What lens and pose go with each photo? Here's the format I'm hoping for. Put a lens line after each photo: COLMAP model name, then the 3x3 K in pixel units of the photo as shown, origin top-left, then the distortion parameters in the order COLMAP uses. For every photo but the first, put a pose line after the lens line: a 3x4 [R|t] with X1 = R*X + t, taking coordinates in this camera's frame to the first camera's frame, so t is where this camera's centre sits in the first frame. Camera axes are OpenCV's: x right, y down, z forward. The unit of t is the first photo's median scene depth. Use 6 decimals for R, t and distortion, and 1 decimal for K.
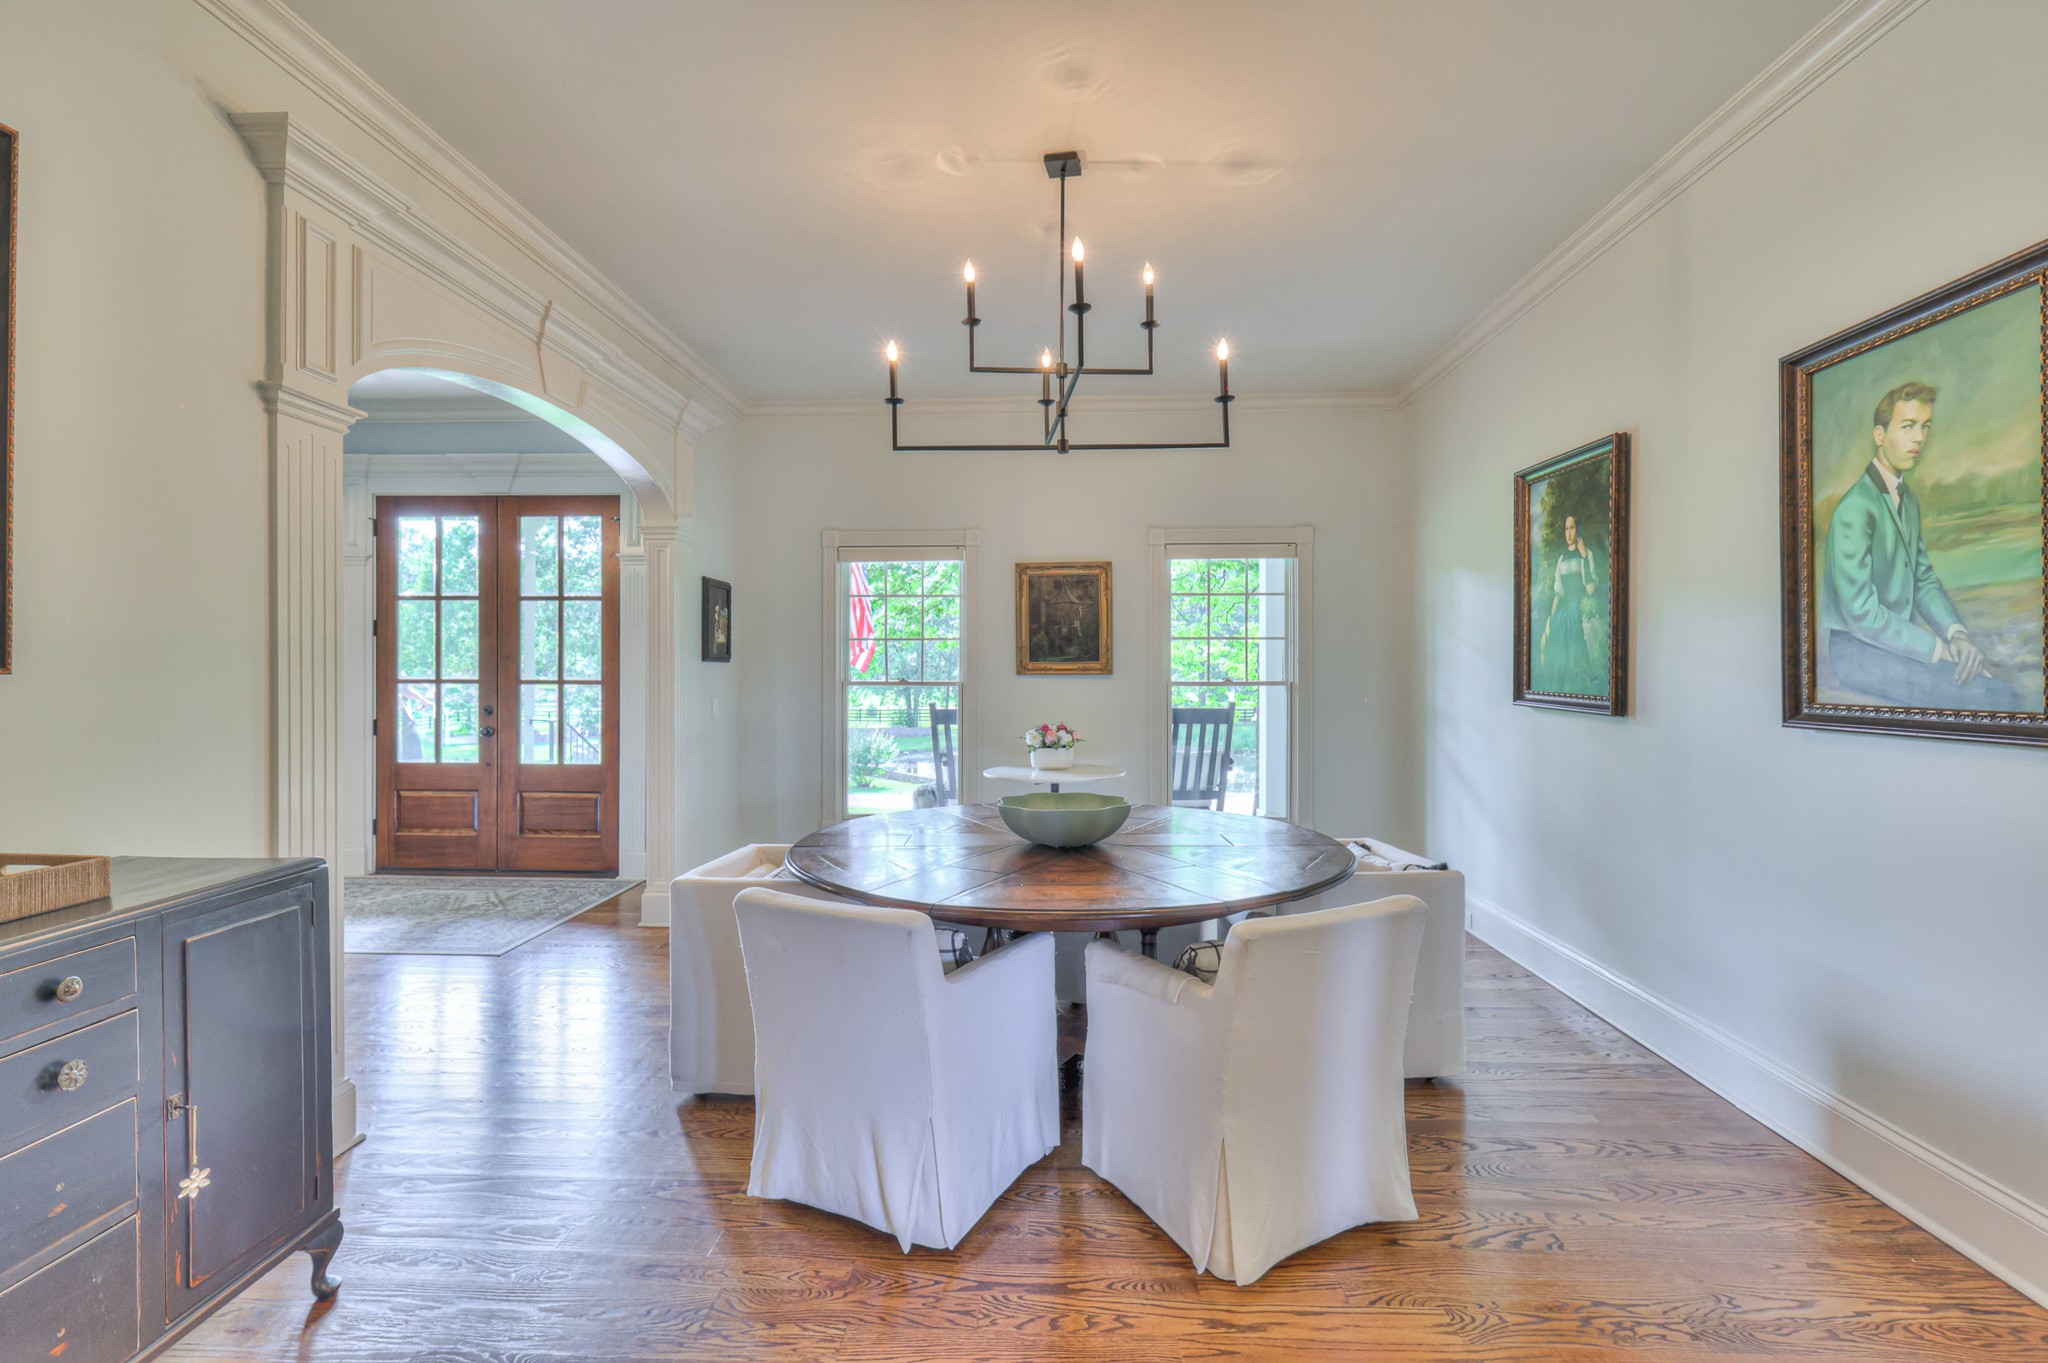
lens RADIAL K [[908.2, 0, 1023.2], [0, 908.2, 671.2], [0, 0, 1]] dist [0.011264, -0.001569]
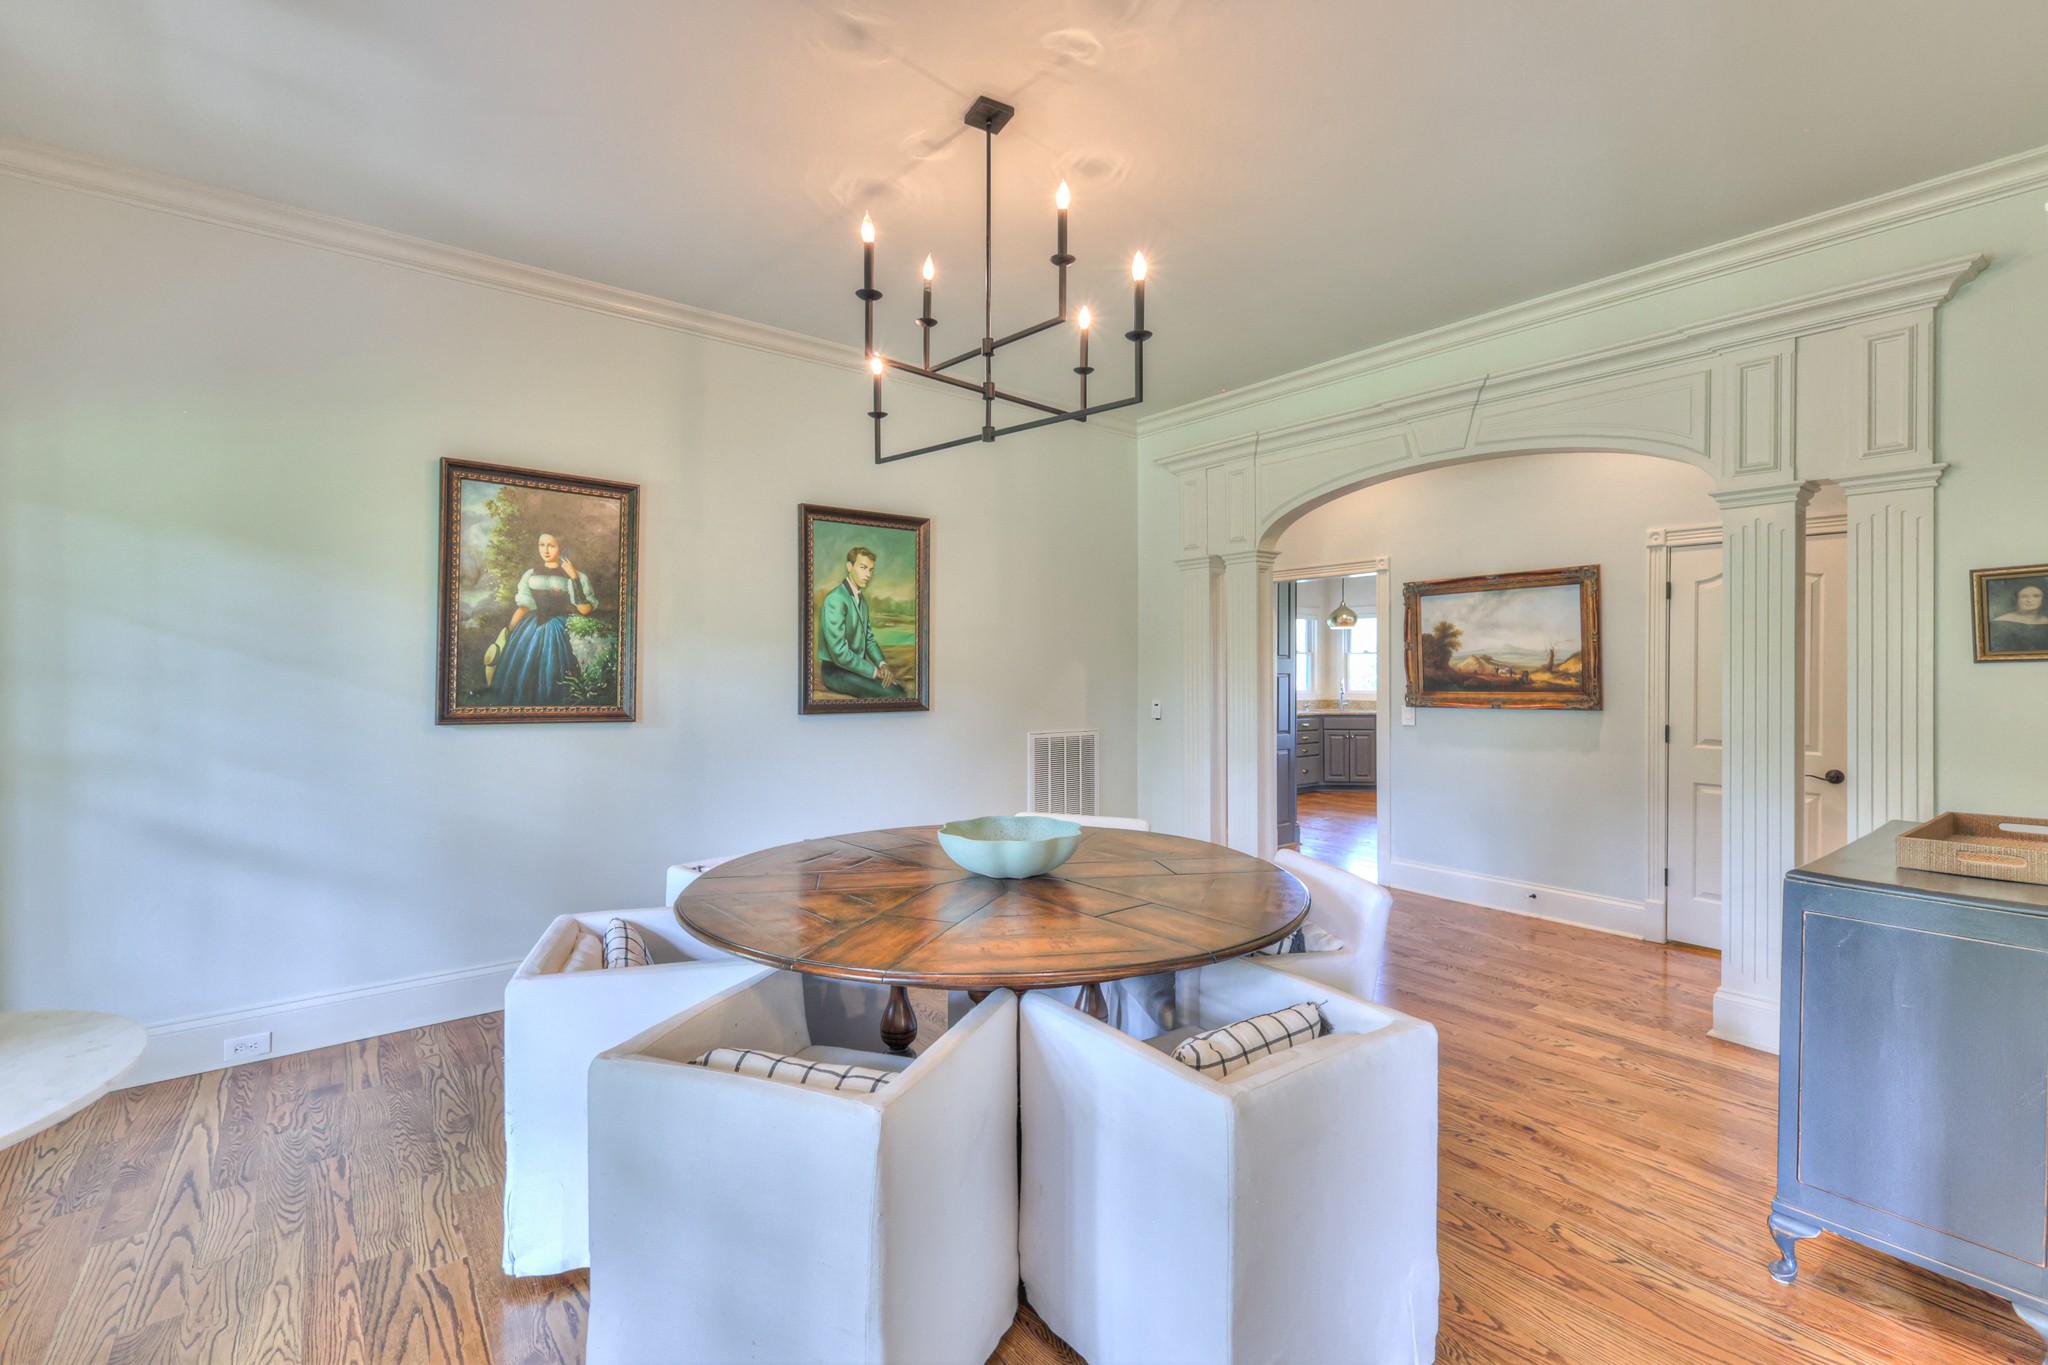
lens RADIAL K [[908.2, 0, 1018.6], [0, 908.2, 683.9], [0, 0, 1]] dist [0.011264, -0.001569]
pose [[-0.648904, 0.000932, 0.760870, -0.862515], [0.005680, 0.999977, 0.003619, -0.001173], [-0.760849, 0.006670, -0.648895, 2.051977]]
